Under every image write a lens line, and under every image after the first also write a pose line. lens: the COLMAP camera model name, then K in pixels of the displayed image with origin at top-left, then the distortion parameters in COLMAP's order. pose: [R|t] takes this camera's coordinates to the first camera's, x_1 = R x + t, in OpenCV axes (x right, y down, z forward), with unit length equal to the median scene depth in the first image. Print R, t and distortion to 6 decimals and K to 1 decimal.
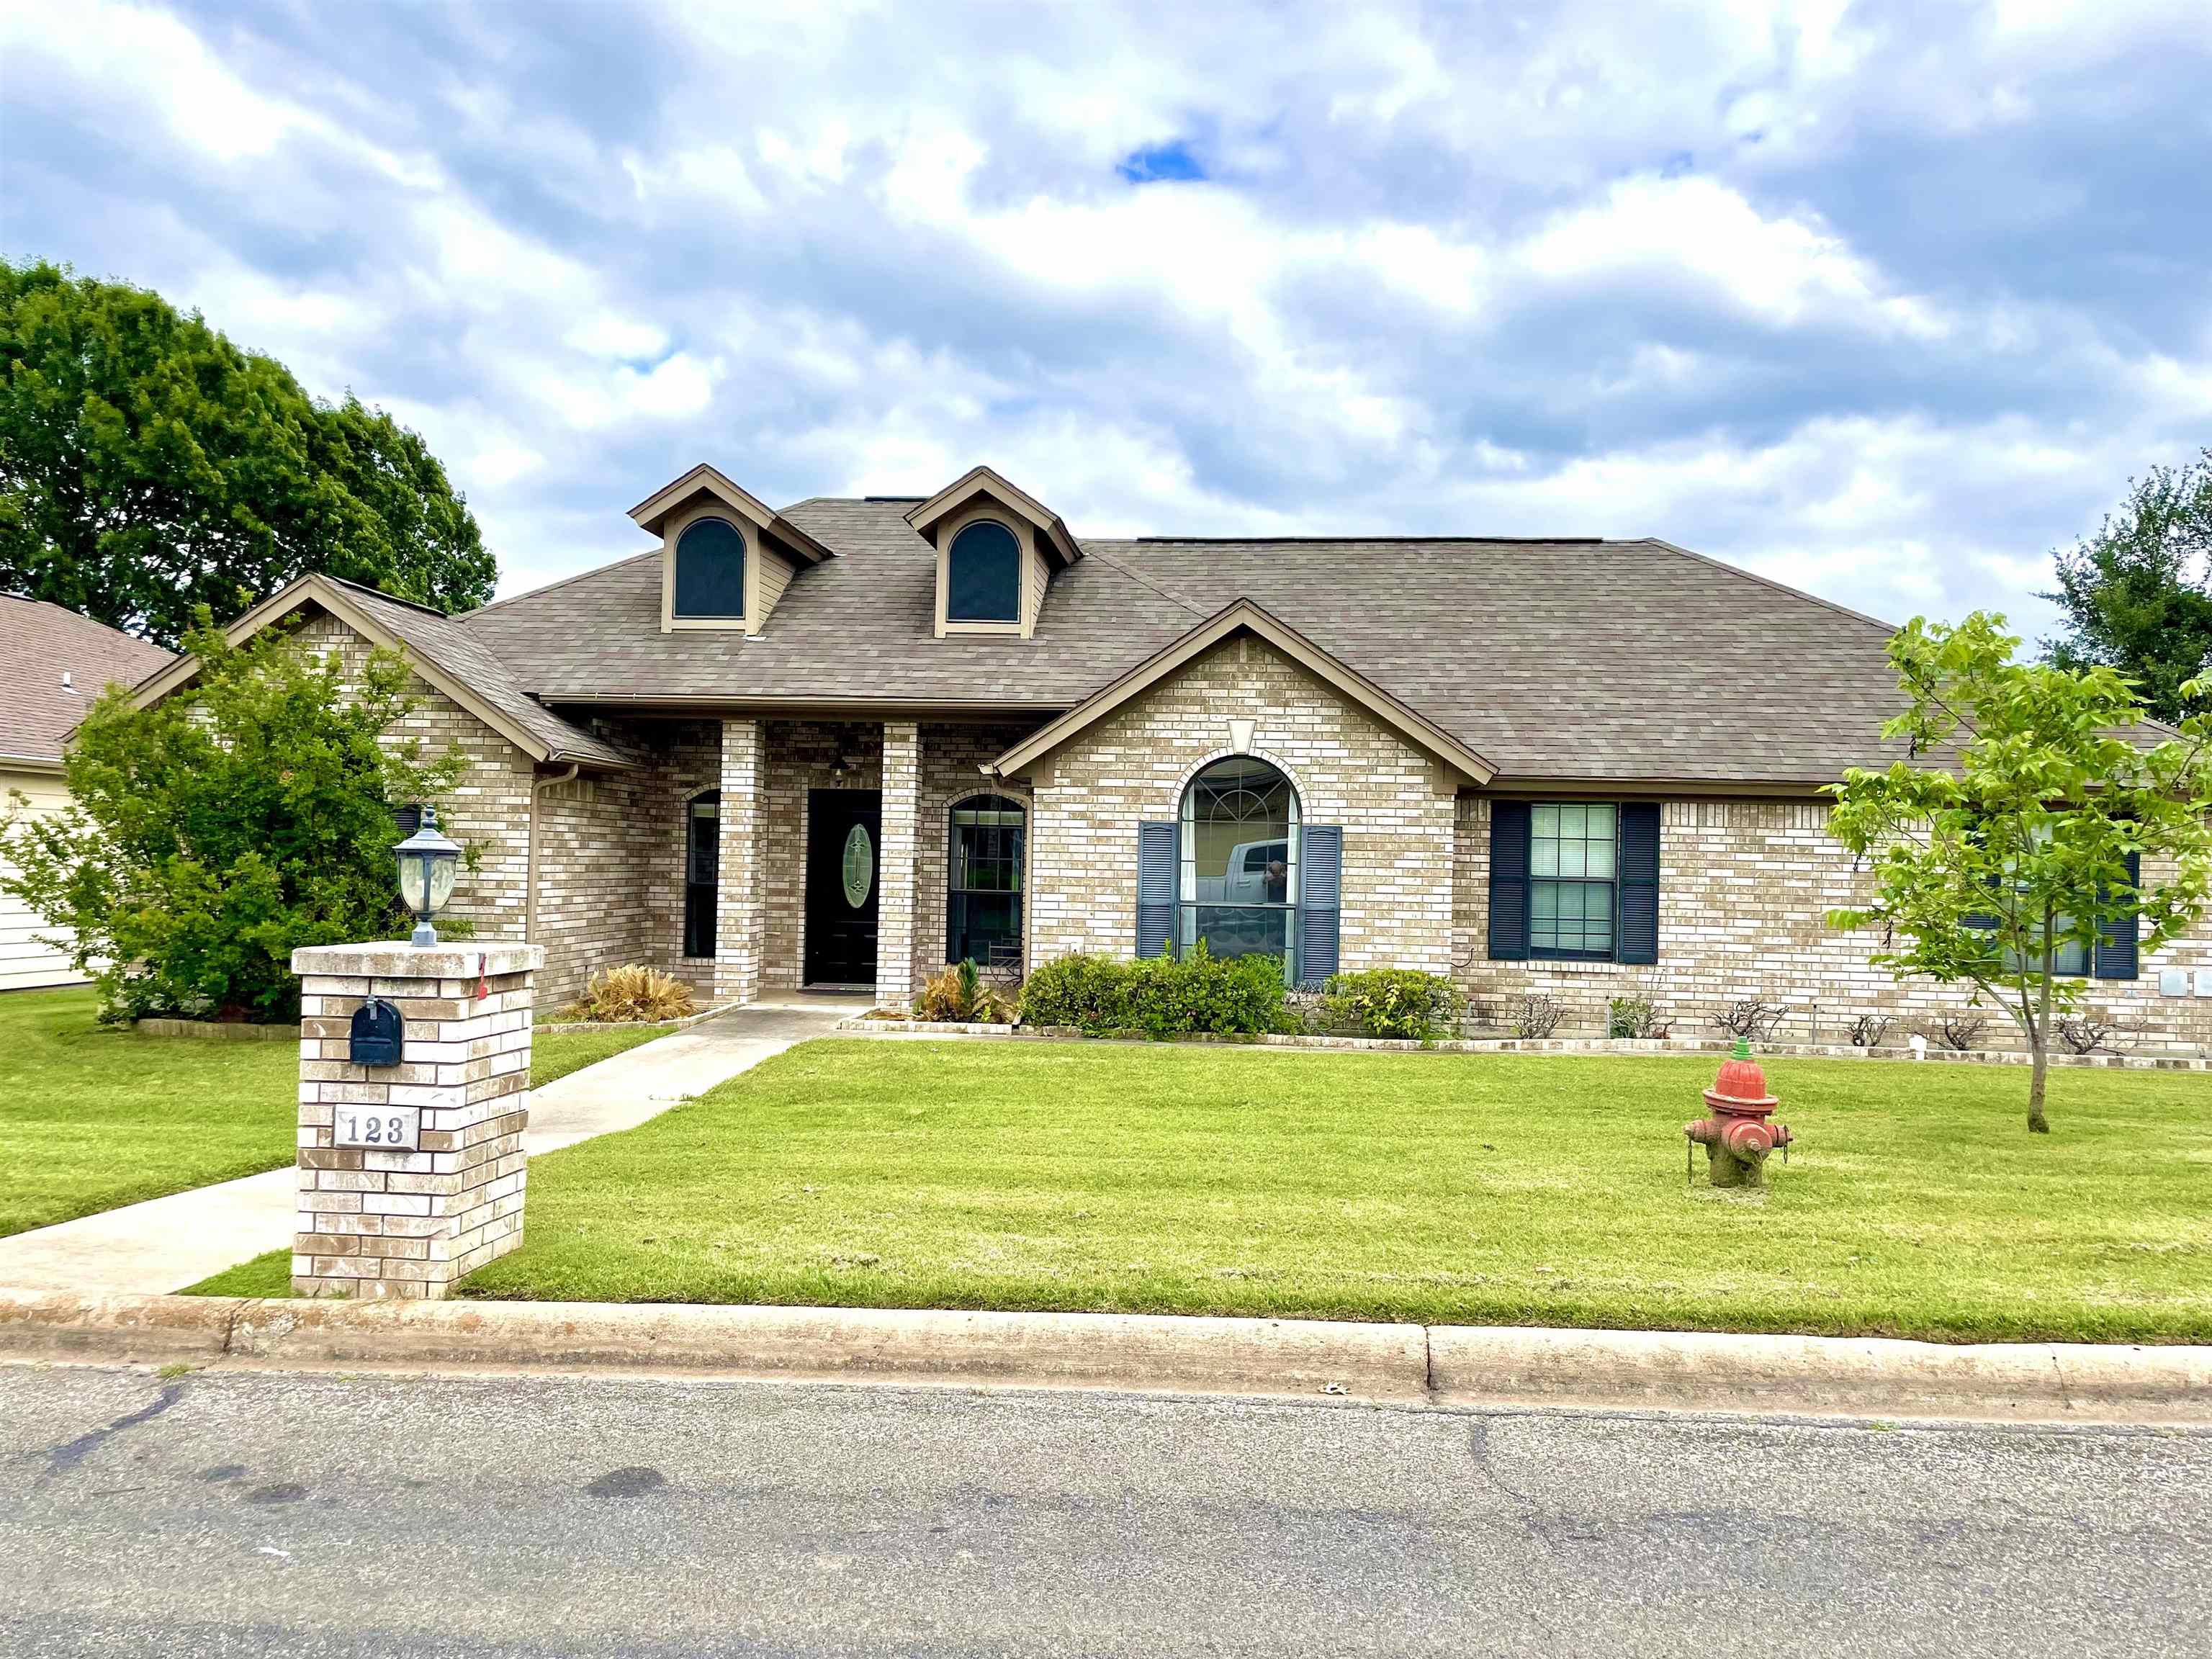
lens RADIAL K [[1677.6, 0, 1095.4], [0, 1677.6, 827.2], [0, 0, 1]] dist [0.109107, -0.155863]
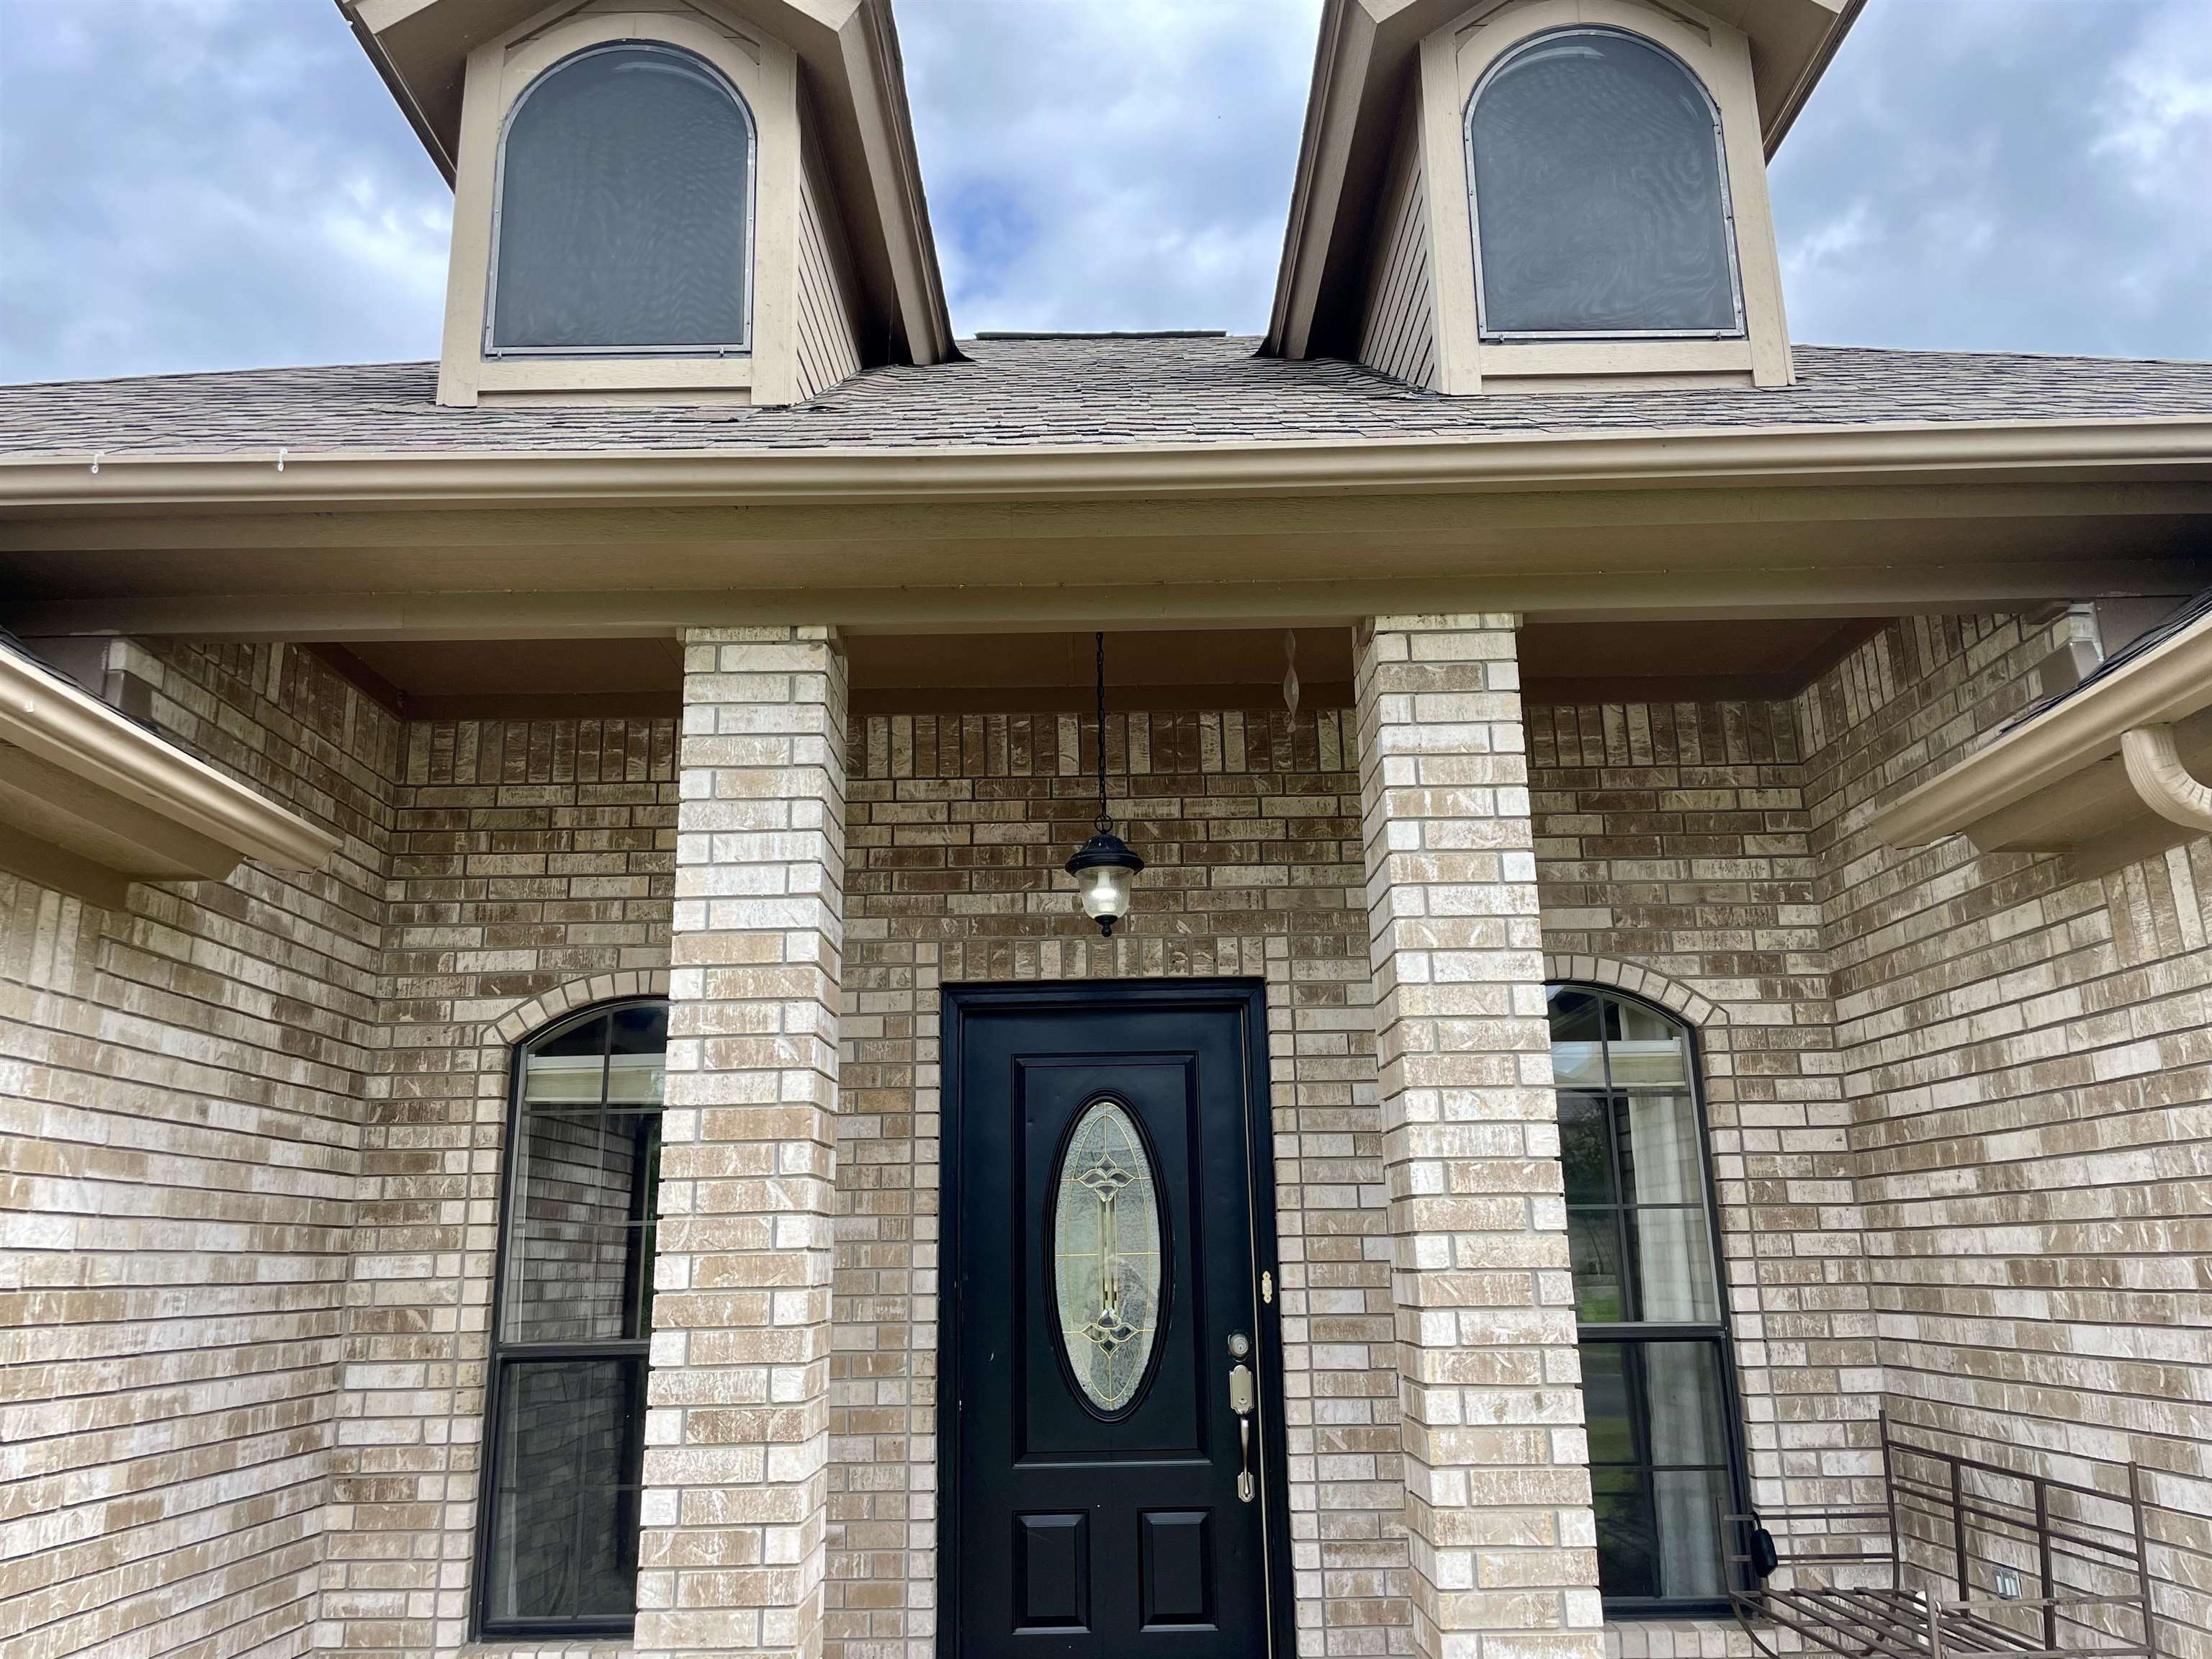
lens RADIAL K [[1677.6, 0, 1095.4], [0, 1677.6, 827.2], [0, 0, 1]] dist [0.109107, -0.155863]
pose [[0.994071, -0.014801, 0.107724, -0.202797], [0.039158, 0.972950, -0.227675, 0.021000], [-0.101441, 0.230543, 0.967760, 0.824384]]
